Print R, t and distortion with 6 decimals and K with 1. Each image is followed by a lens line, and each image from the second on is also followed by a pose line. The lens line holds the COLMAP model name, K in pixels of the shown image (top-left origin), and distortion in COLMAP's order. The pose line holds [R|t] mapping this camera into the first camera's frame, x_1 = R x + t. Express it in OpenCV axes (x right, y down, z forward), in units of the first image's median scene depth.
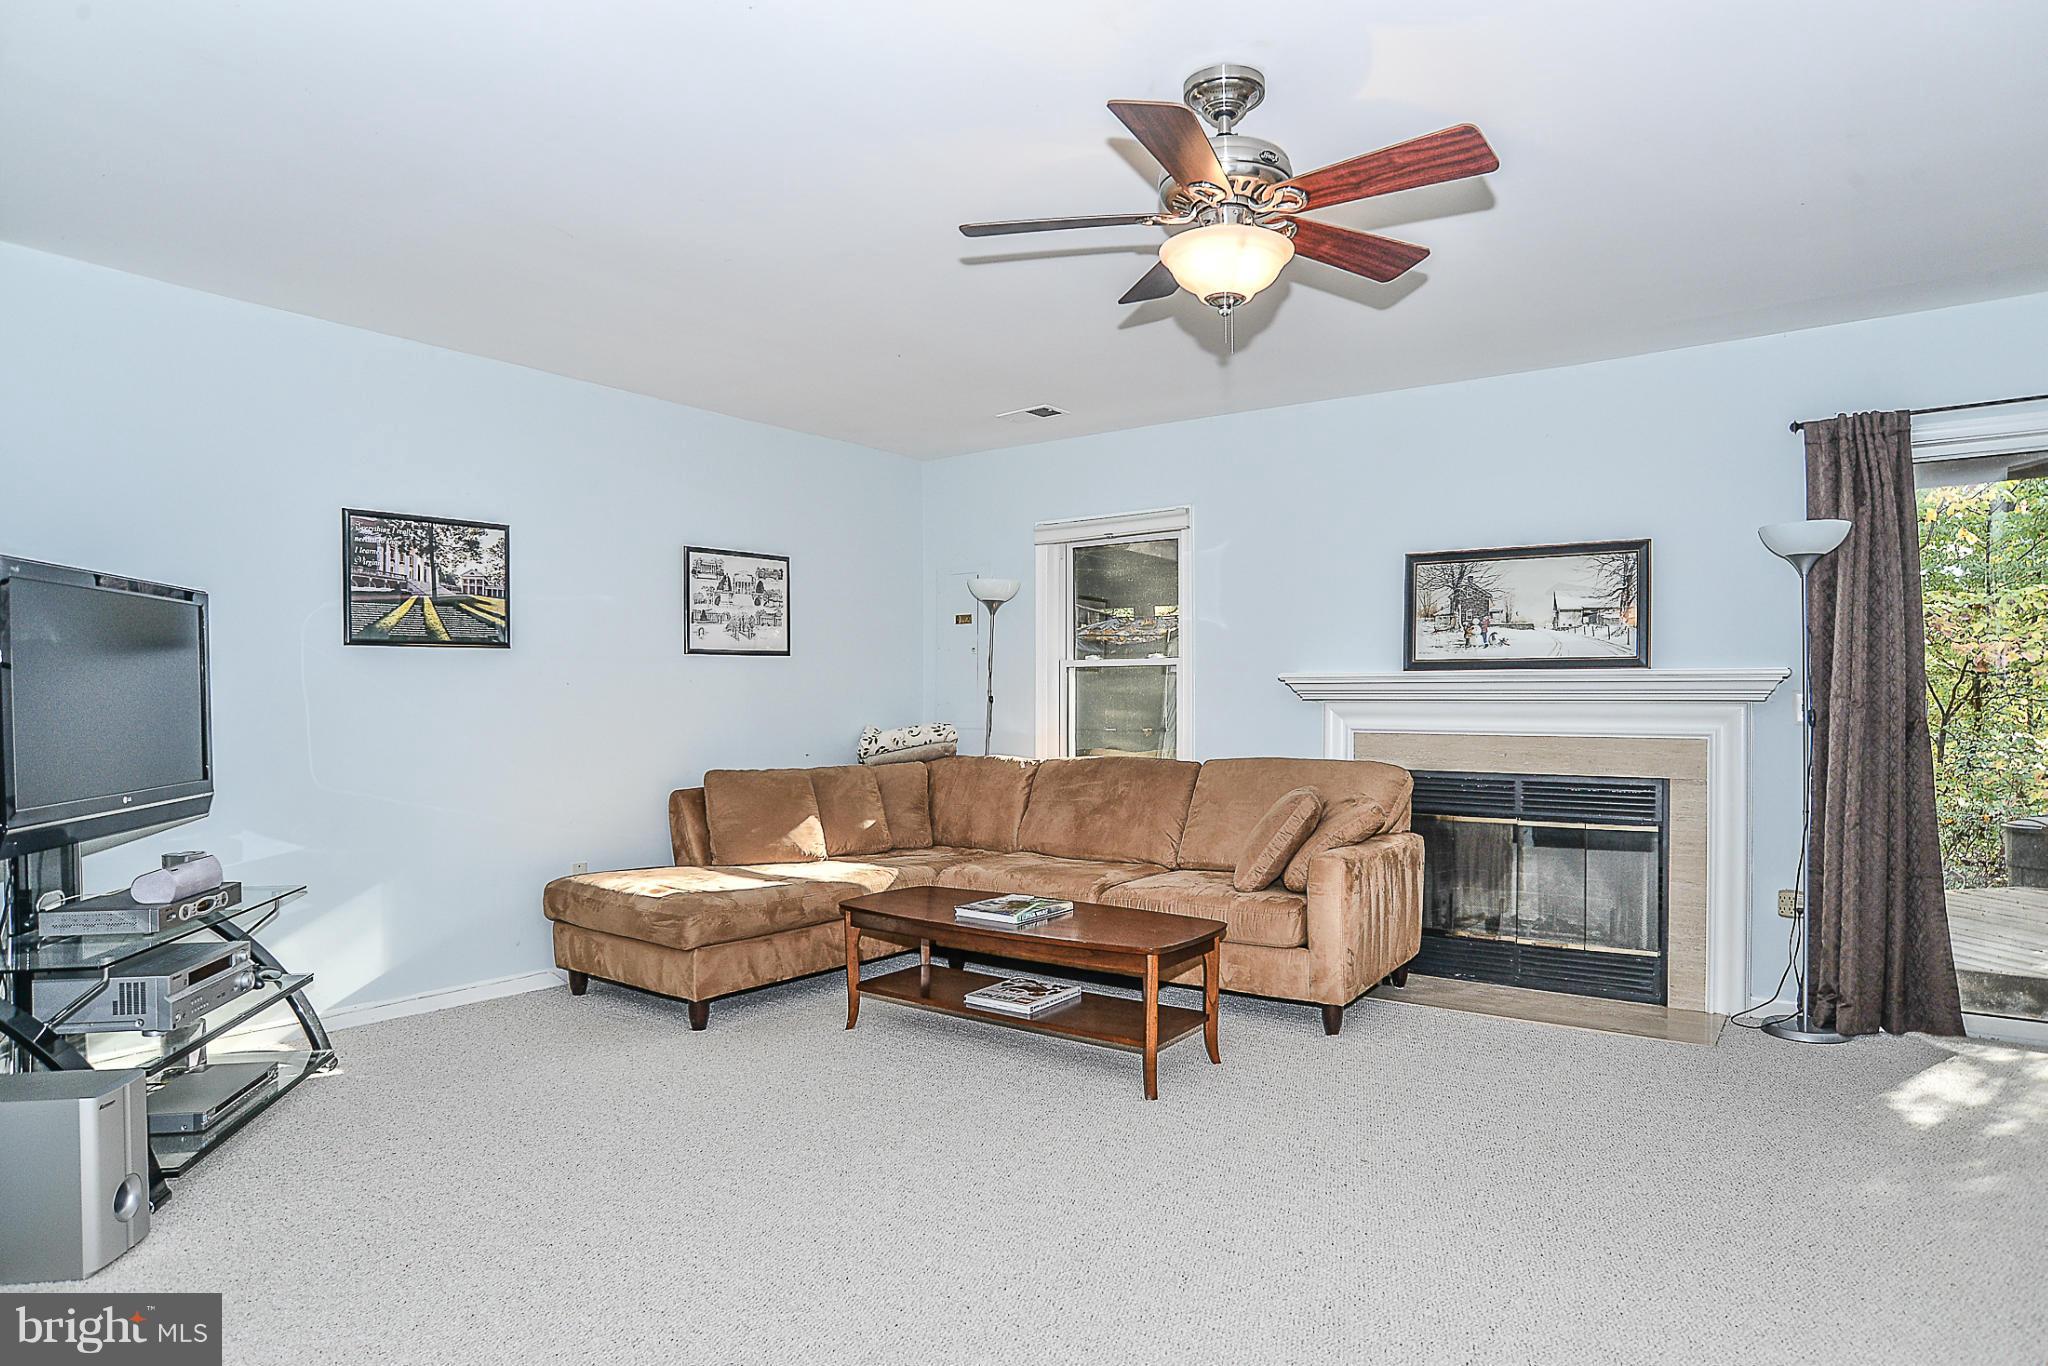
lens RADIAL K [[1243.2, 0, 1030.8], [0, 1243.2, 699.2], [0, 0, 1]] dist [-0.054326, 0.001323]
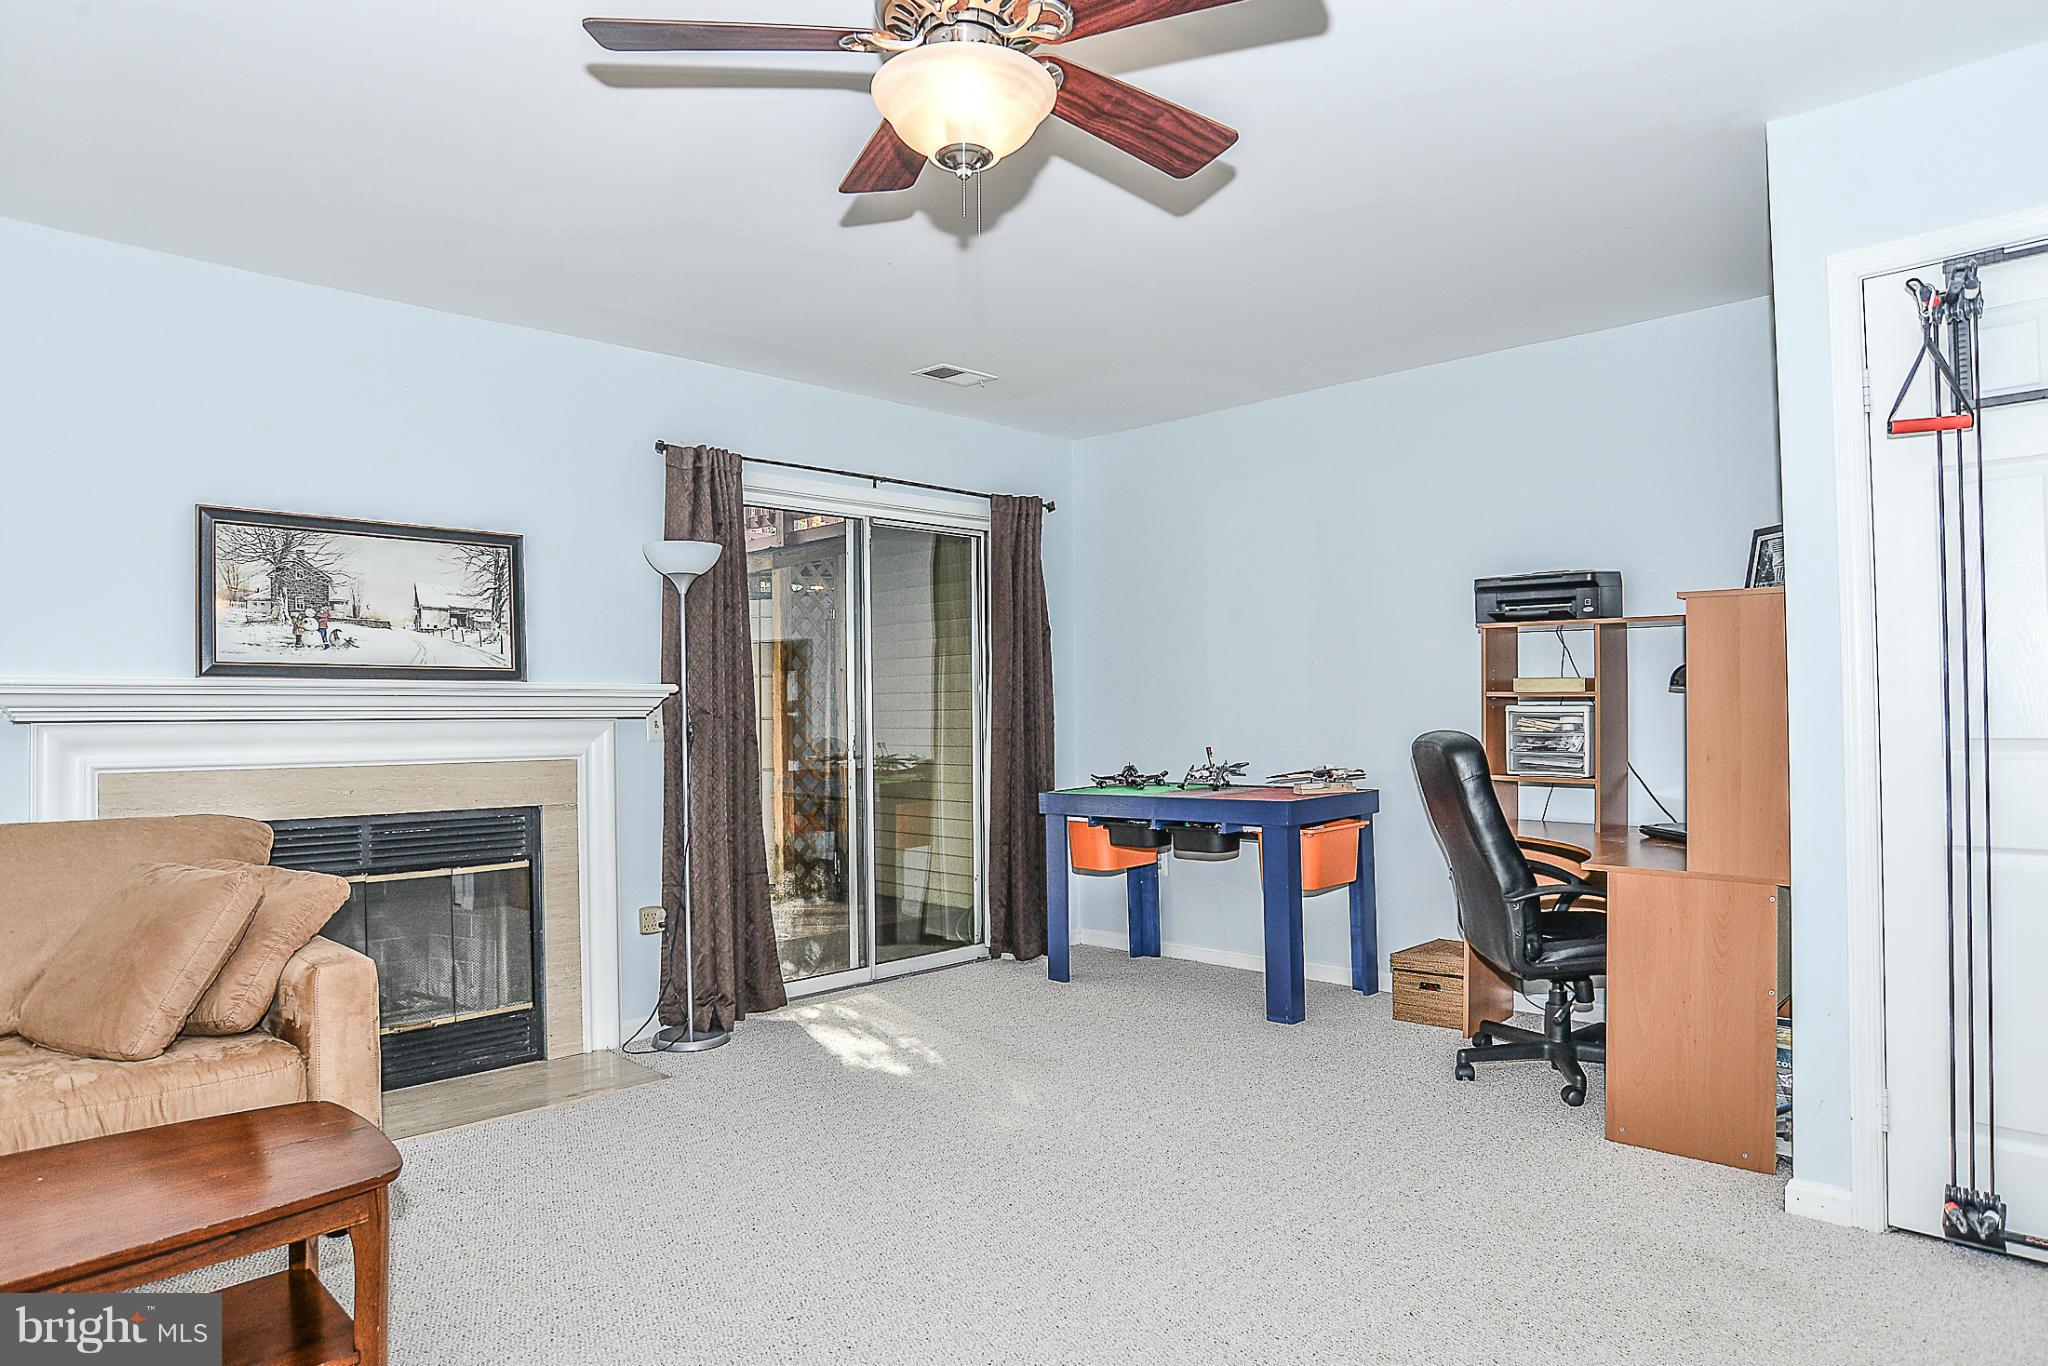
lens RADIAL K [[1243.2, 0, 1028.0], [0, 1243.2, 690.1], [0, 0, 1]] dist [-0.054326, 0.001323]
pose [[0.125277, 0.019434, 0.991931, -0.348054], [0.014194, 0.999671, -0.021378, 0.005151], [-0.992020, 0.016758, 0.124960, 0.558877]]
